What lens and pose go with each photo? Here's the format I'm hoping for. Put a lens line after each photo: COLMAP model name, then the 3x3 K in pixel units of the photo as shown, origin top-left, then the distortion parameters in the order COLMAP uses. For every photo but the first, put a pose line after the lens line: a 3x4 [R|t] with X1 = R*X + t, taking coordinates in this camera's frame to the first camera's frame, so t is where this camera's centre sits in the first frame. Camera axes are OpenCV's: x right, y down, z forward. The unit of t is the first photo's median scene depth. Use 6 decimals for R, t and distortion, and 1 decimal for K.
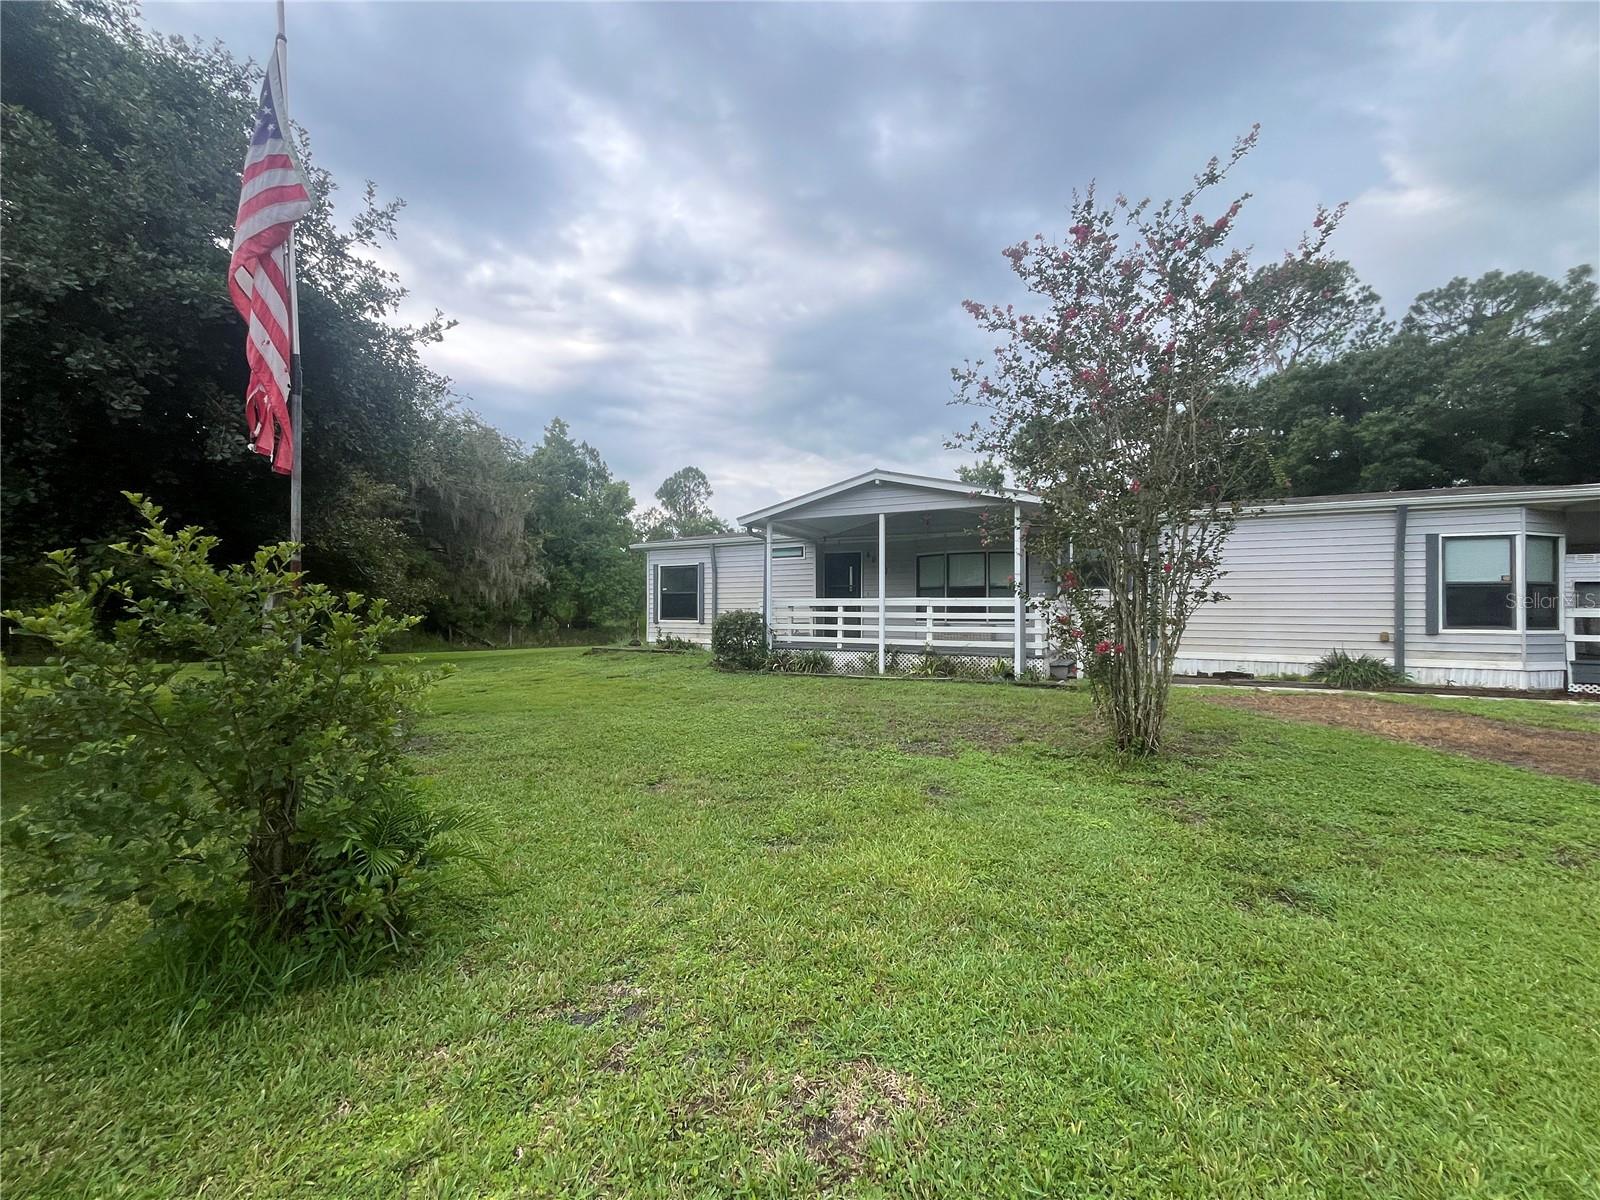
lens RADIAL K [[643.1, 0, 794.2], [0, 643.1, 606.6], [0, 0, 1]] dist [-0.001119, 0.000112]
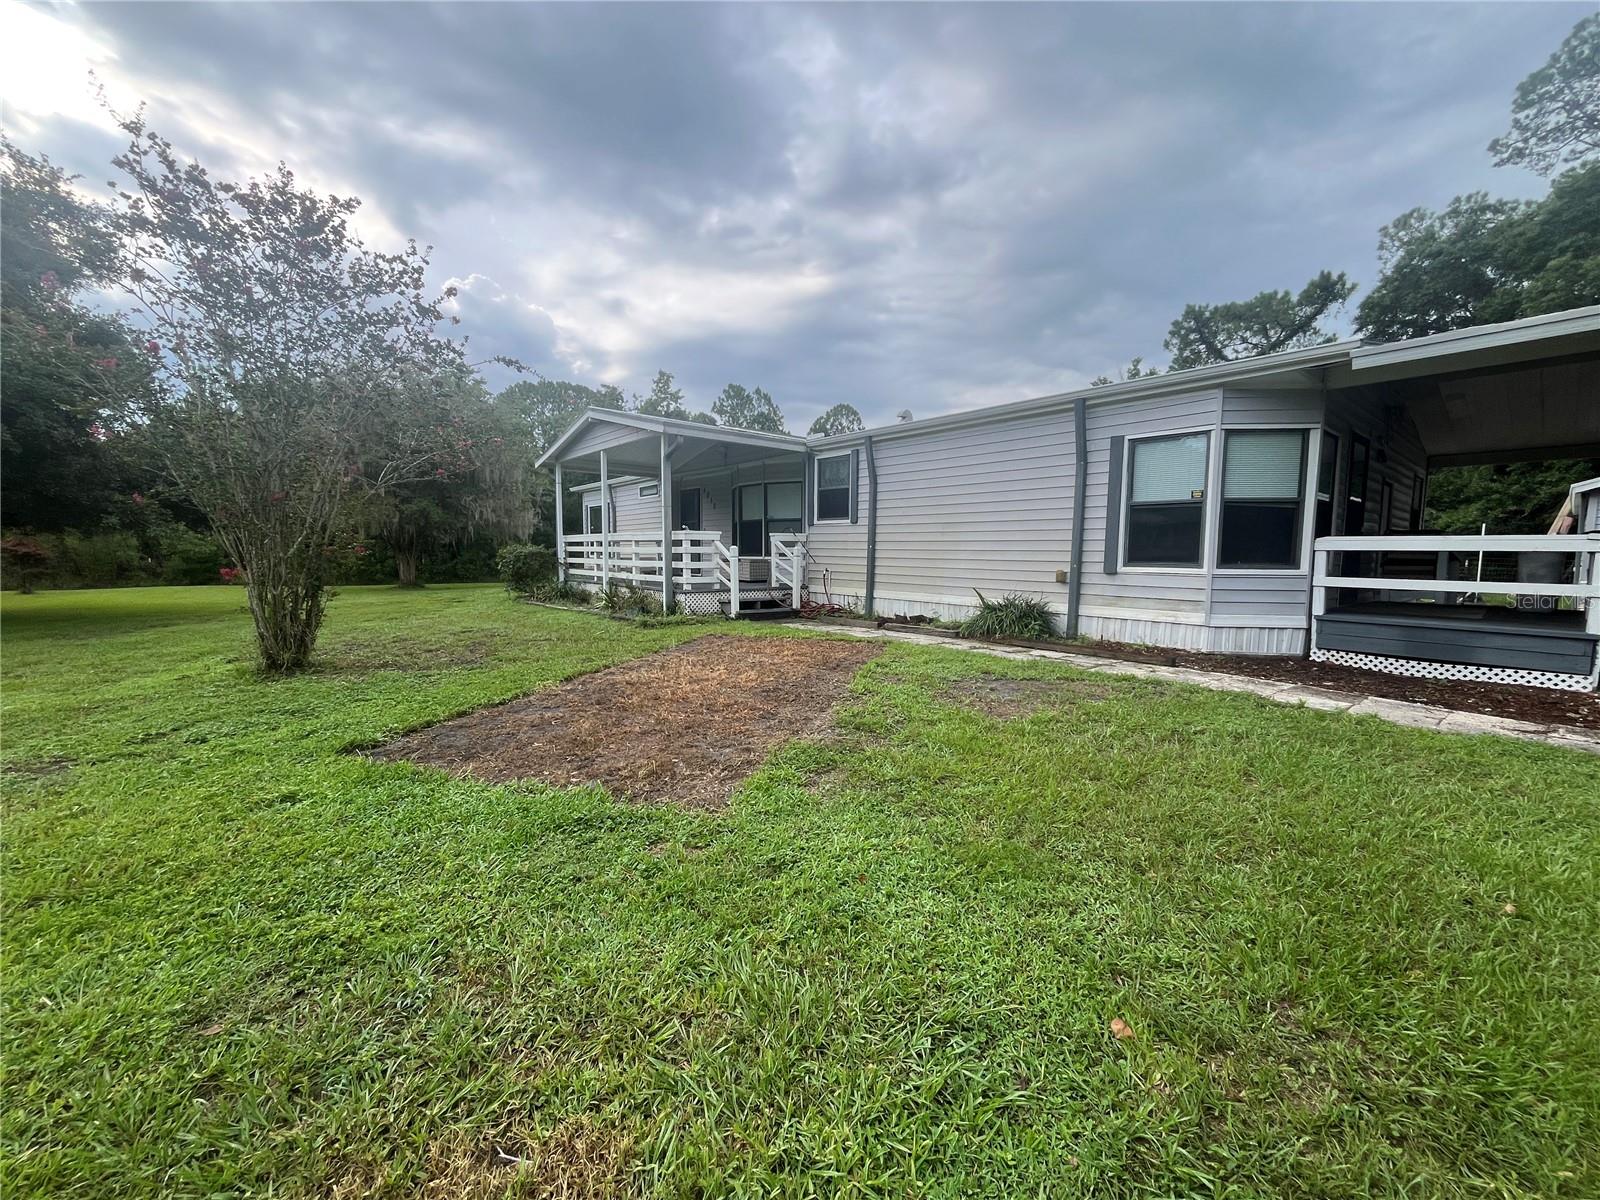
lens RADIAL K [[643.1, 0, 781.8], [0, 643.1, 636.0], [0, 0, 1]] dist [-0.001119, 0.000112]
pose [[0.925090, 0.049539, -0.376503, 0.755225], [0.003066, 0.990448, 0.137852, 0.008773], [0.379736, -0.128680, 0.916101, 0.124665]]
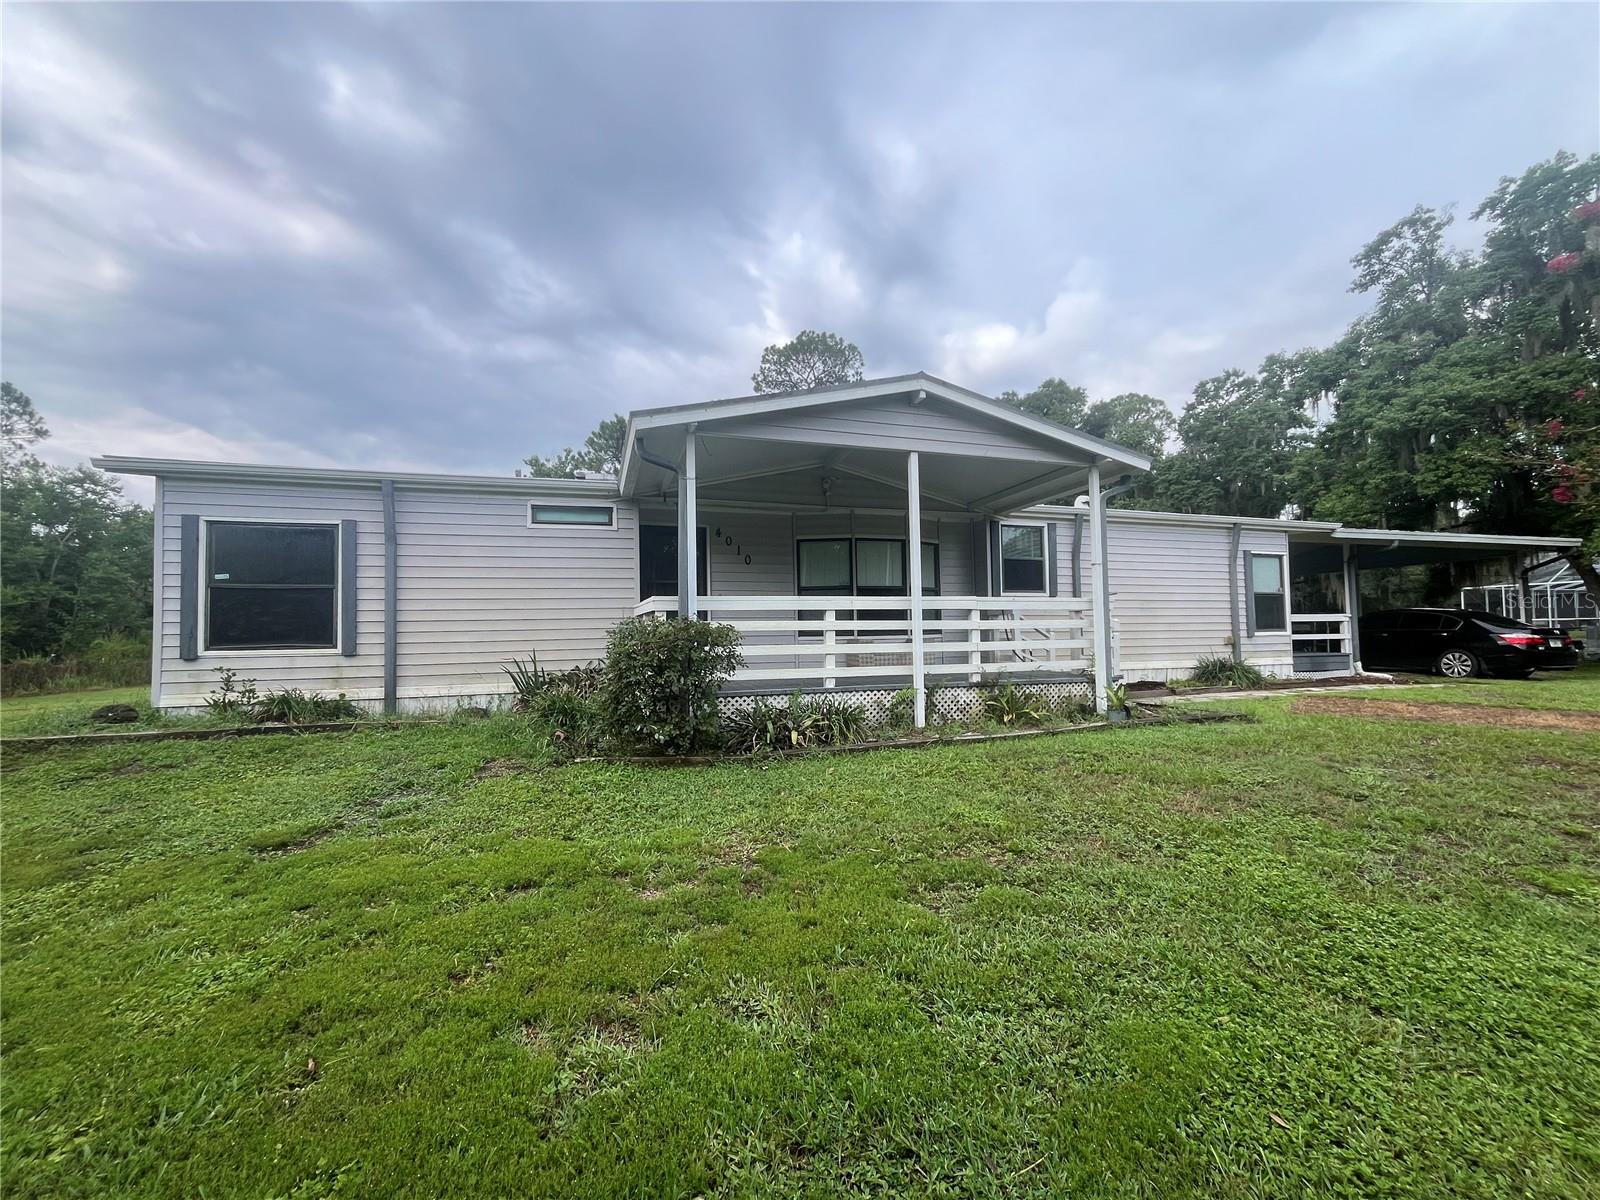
lens RADIAL K [[643.1, 0, 790.7], [0, 643.1, 604.1], [0, 0, 1]] dist [-0.001119, 0.000112]
pose [[0.701679, 0.016213, 0.712309, -0.338859], [0.010209, 0.999410, -0.032805, 0.011560], [-0.712420, 0.030290, 0.701099, 0.634777]]
